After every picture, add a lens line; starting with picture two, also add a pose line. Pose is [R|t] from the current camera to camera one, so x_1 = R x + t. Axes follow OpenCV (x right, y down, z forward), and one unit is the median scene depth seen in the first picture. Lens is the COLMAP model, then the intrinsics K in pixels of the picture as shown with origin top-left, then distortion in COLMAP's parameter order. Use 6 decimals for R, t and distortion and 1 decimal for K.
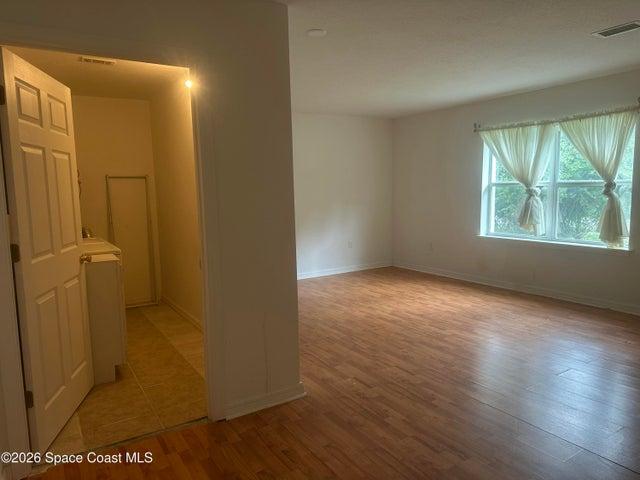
lens RADIAL K [[446.5, 0, 320.0], [0, 446.5, 240.0], [0, 0, 1]] dist [0.004109, -0.004236]
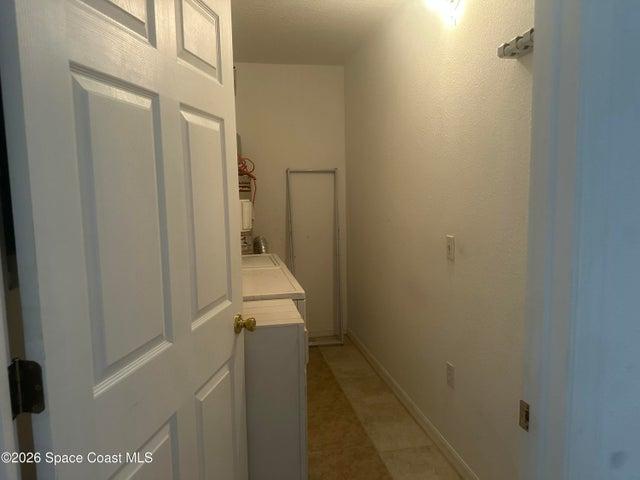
lens RADIAL K [[446.5, 0, 320.0], [0, 446.5, 240.0], [0, 0, 1]] dist [0.004109, -0.004236]
pose [[0.932578, 0.044825, -0.358175, -0.318822], [-0.042185, 0.998994, 0.015186, -0.082497], [0.358495, 0.000948, 0.933531, 0.666249]]
